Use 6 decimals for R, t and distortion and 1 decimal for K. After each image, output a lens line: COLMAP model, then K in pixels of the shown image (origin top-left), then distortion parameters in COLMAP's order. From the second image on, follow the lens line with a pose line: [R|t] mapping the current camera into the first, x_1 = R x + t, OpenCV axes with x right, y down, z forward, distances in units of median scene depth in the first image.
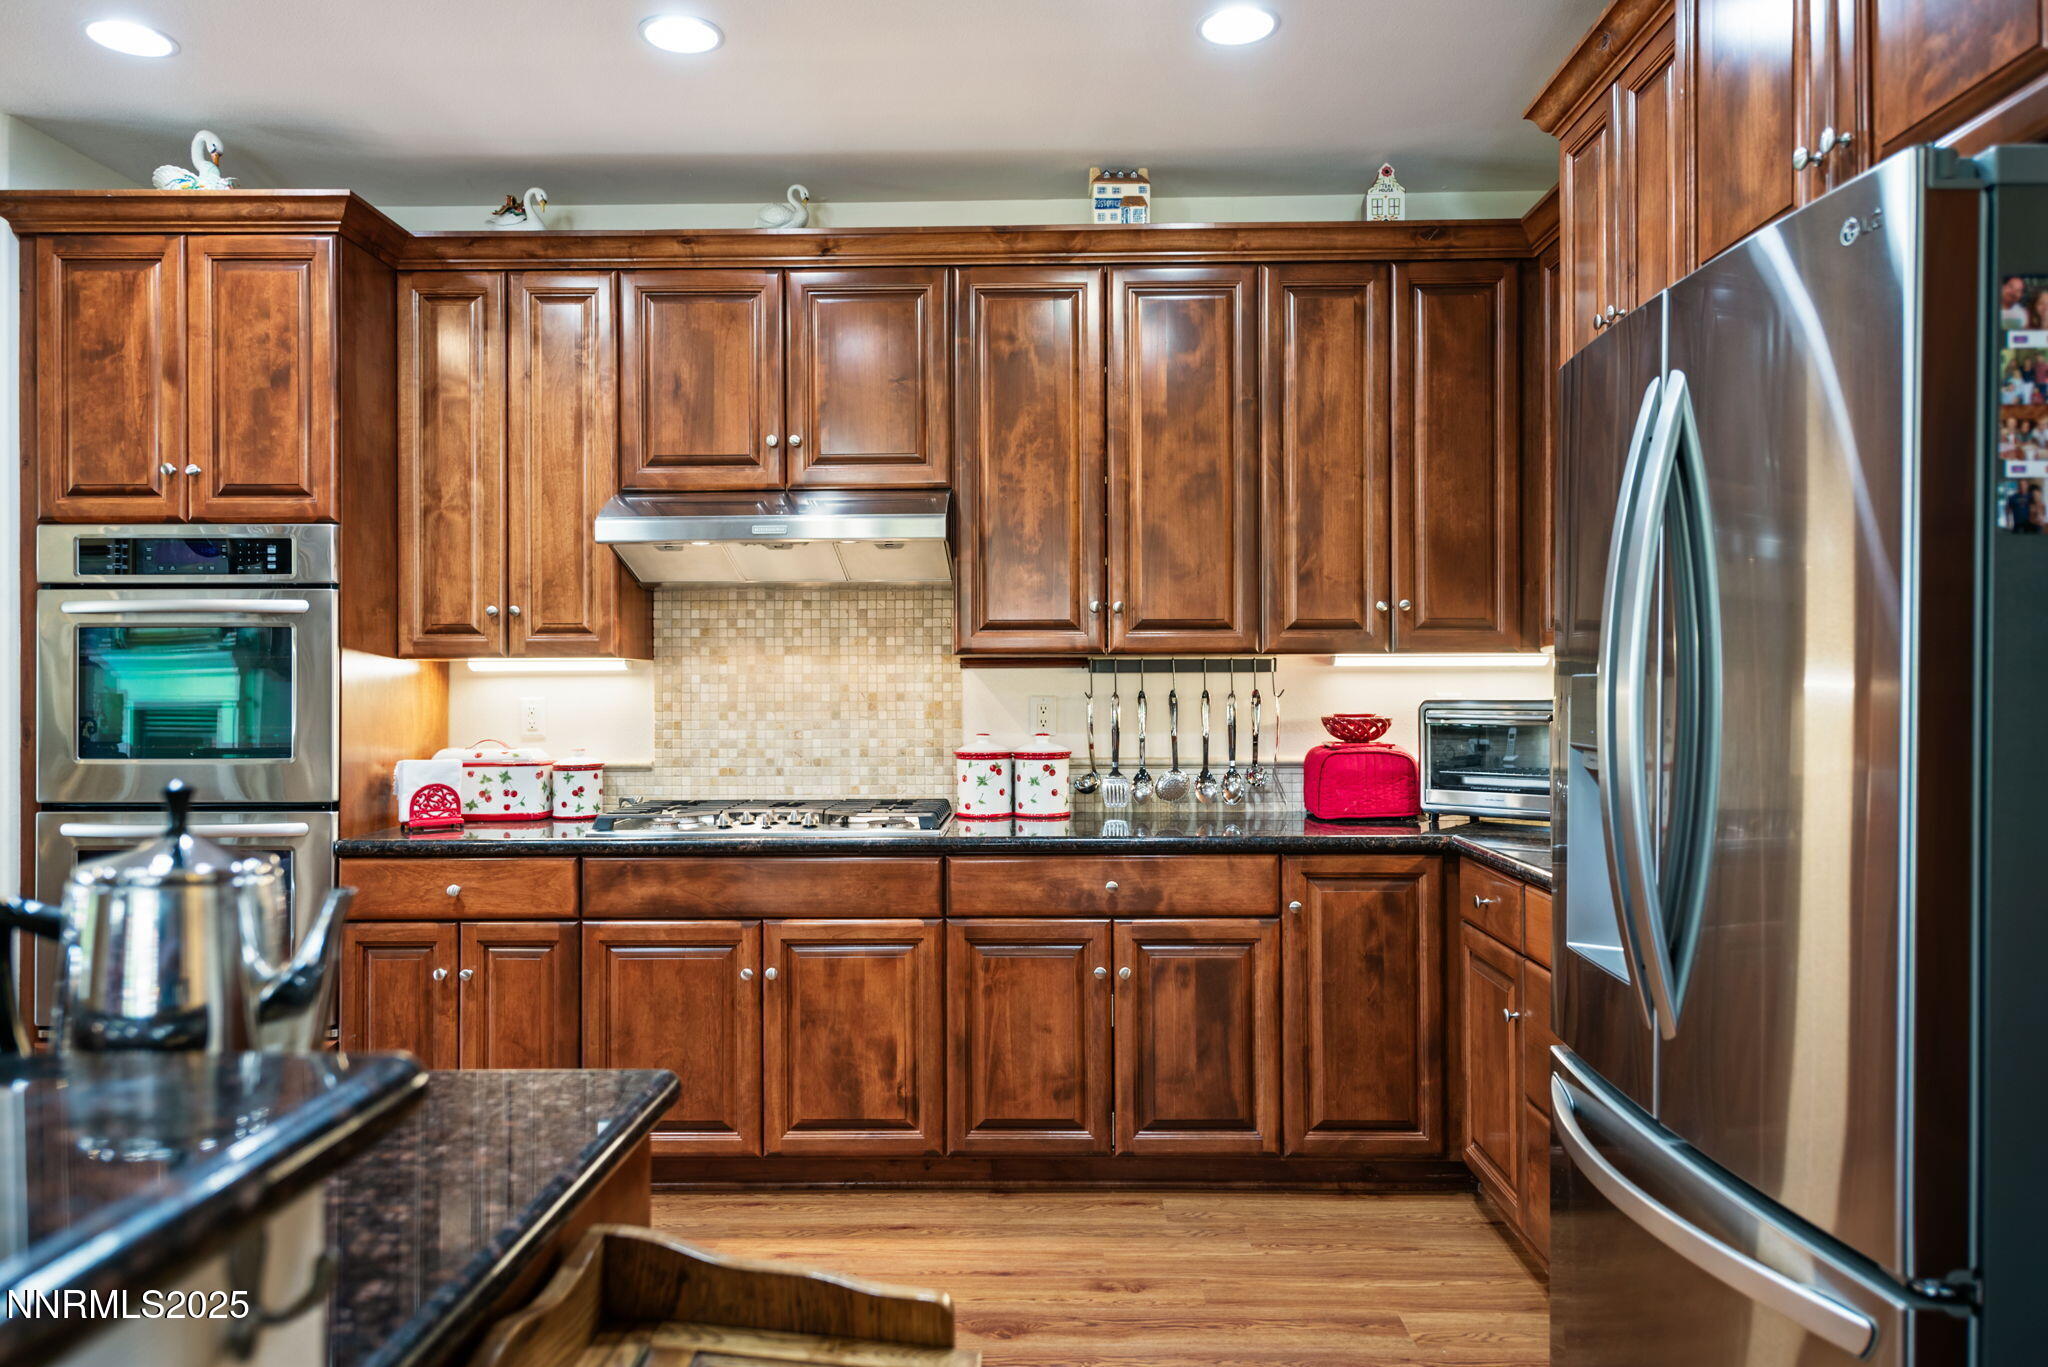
lens RADIAL K [[1343.1, 0, 1026.2], [0, 1343.1, 684.8], [0, 0, 1]] dist [0.005865, -0.003648]
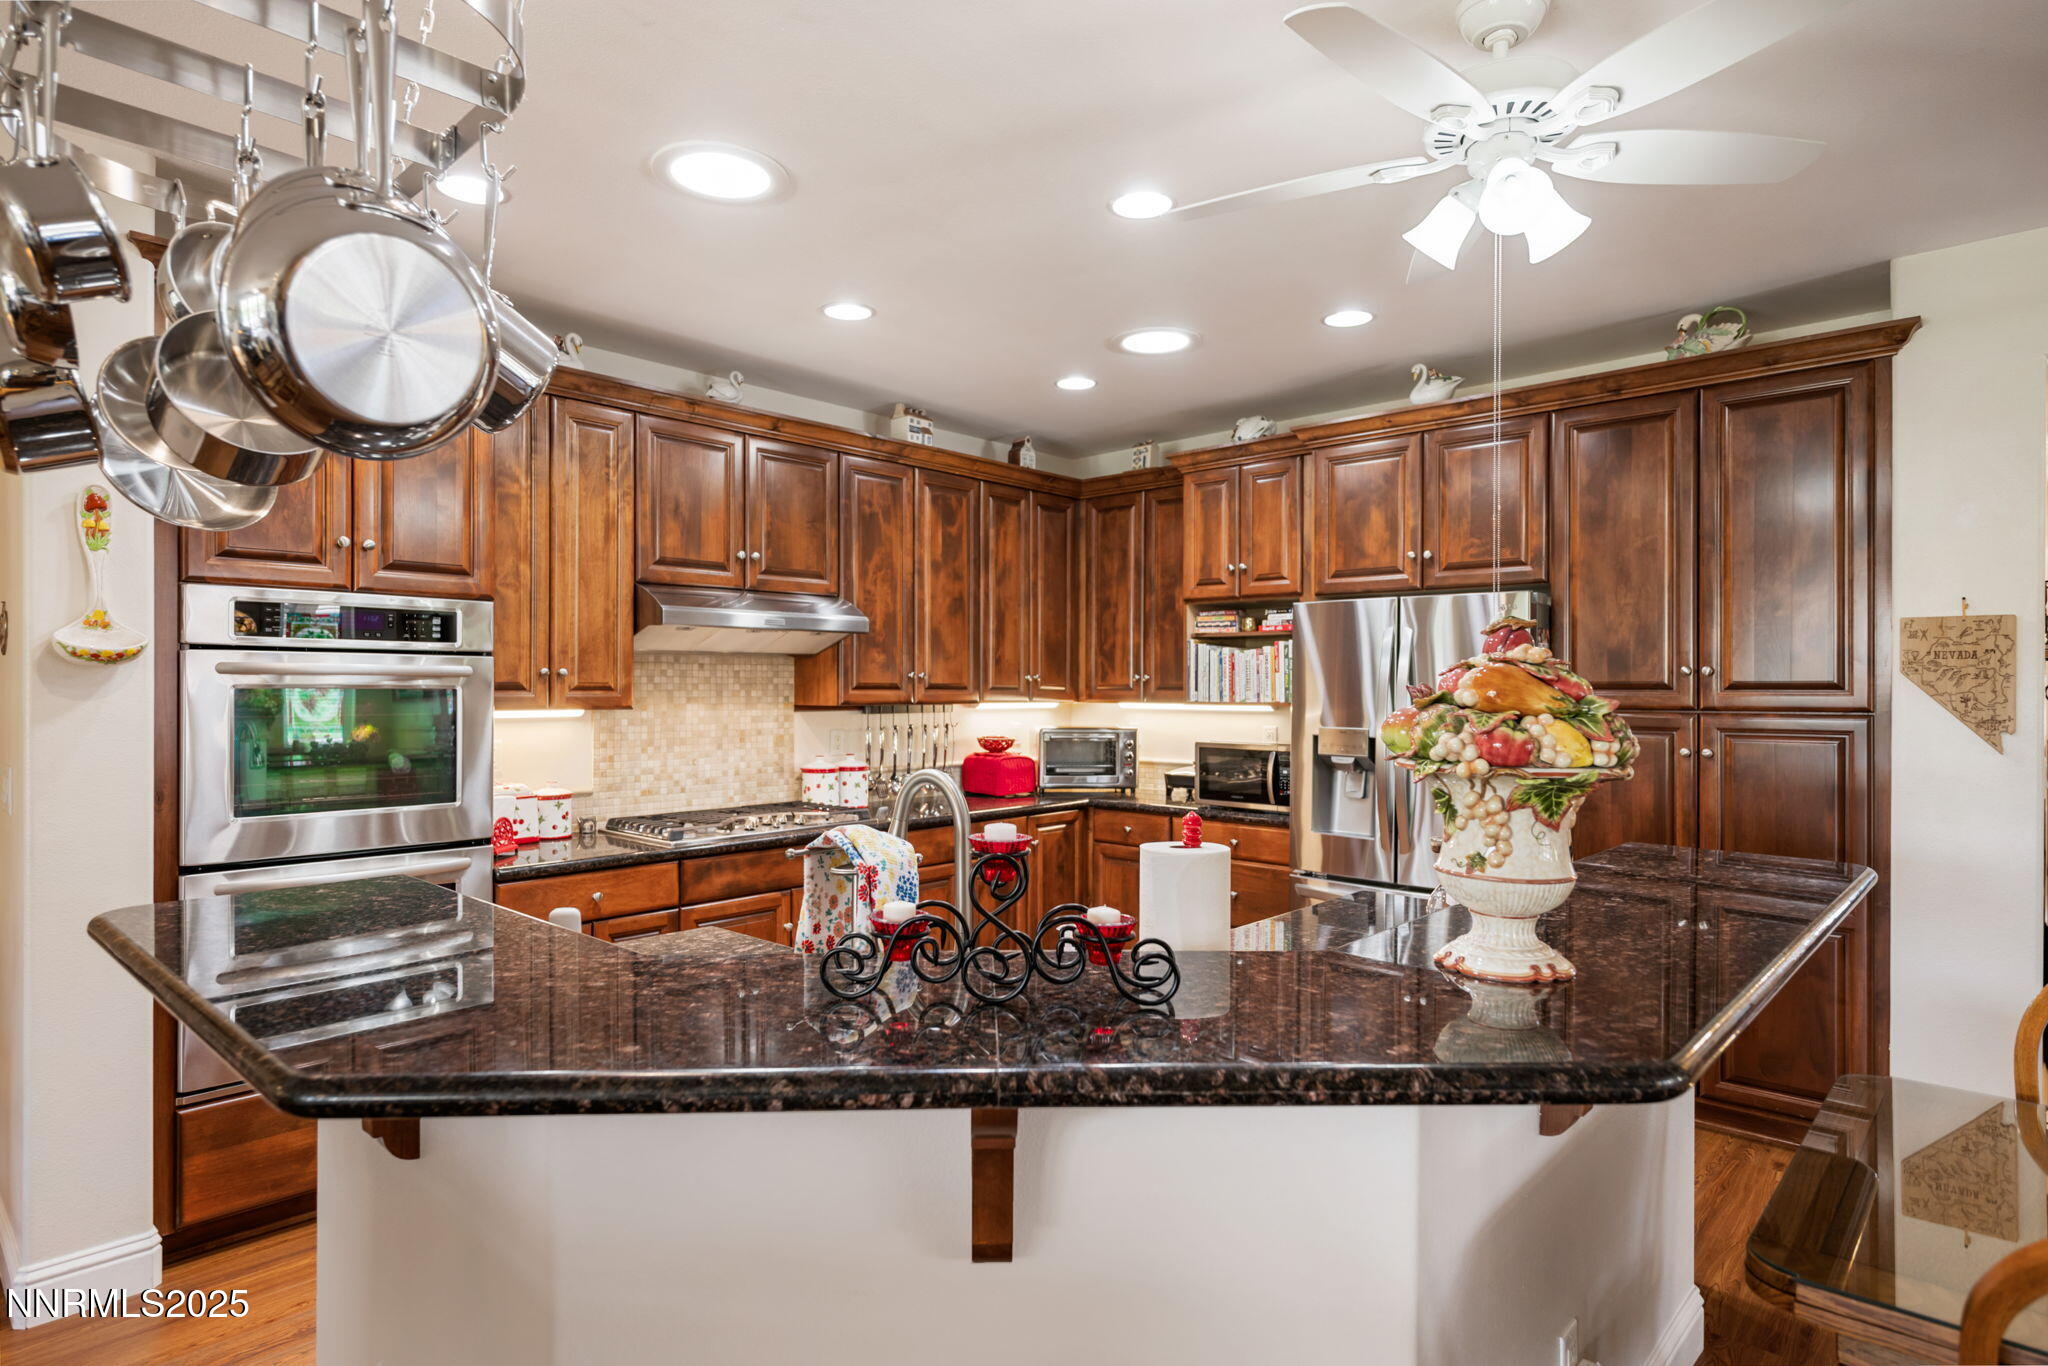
lens RADIAL K [[1082.3, 0, 1030.0], [0, 1082.3, 690.2], [0, 0, 1]] dist [0.000735, 0.000445]
pose [[0.667908, 0.004497, 0.744231, -0.789544], [-0.005625, 0.999984, -0.000994, -0.037929], [-0.744223, -0.003522, 0.667922, 0.012431]]
